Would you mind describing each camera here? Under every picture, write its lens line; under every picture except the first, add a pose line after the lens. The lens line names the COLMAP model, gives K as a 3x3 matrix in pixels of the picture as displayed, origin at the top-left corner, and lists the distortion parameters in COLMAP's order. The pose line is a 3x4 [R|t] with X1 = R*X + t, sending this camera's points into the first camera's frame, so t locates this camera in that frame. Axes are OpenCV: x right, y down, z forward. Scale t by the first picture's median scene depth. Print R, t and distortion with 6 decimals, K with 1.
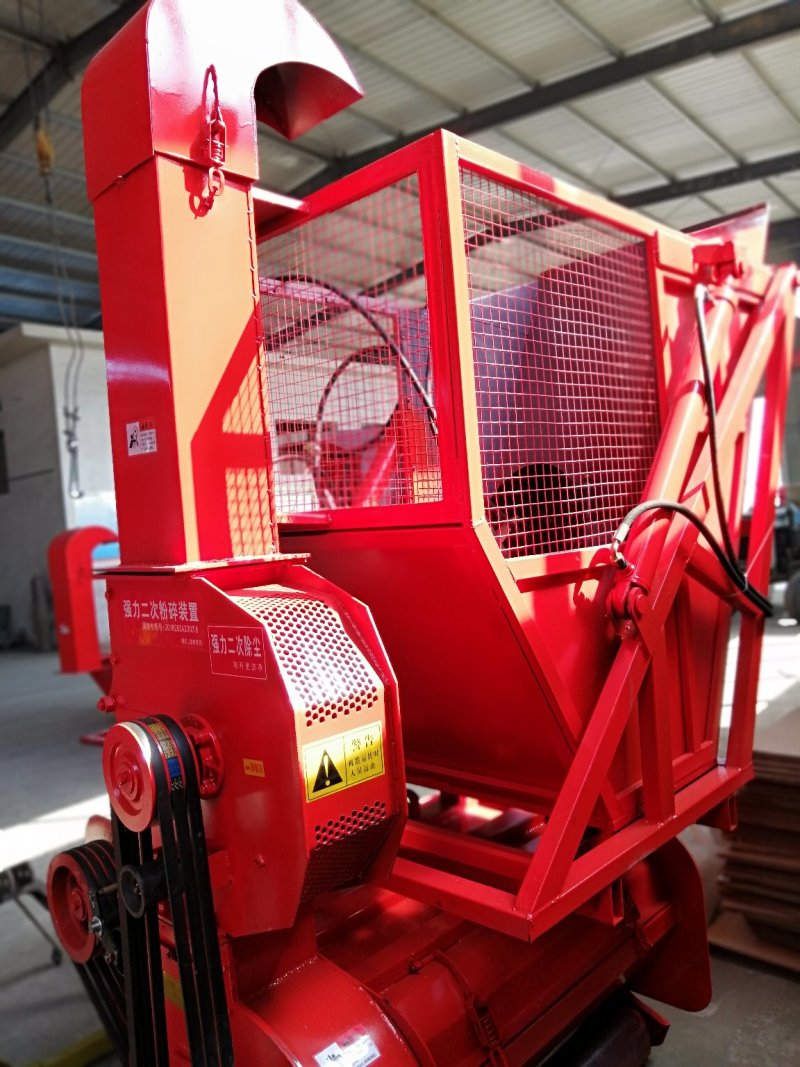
lens RADIAL K [[857.2, 0, 400.0], [0, 857.2, 533.5], [0, 0, 1]] dist [-0.036350, 0.000994]
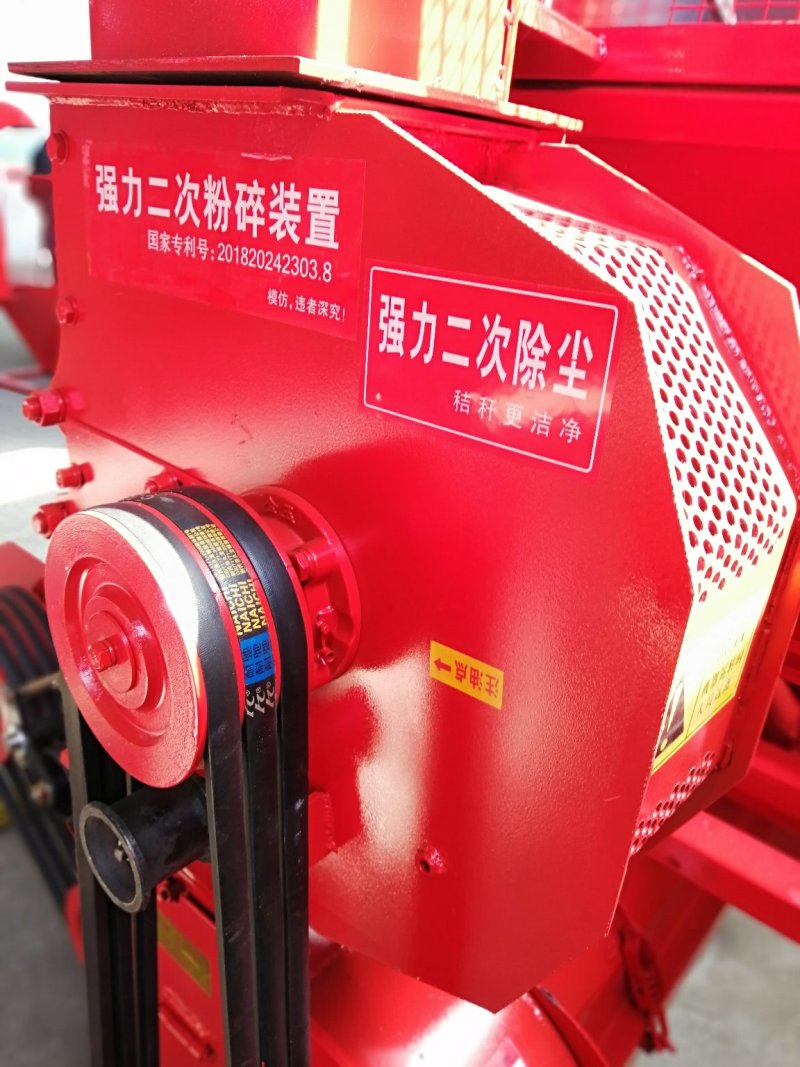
lens RADIAL K [[857.2, 0, 400.0], [0, 857.2, 533.5], [0, 0, 1]] dist [-0.036350, 0.000994]
pose [[0.986528, 0.120782, 0.110340, -0.232197], [-0.153638, 0.915735, 0.371249, 0.075088], [-0.056202, -0.383199, 0.921954, 0.628826]]
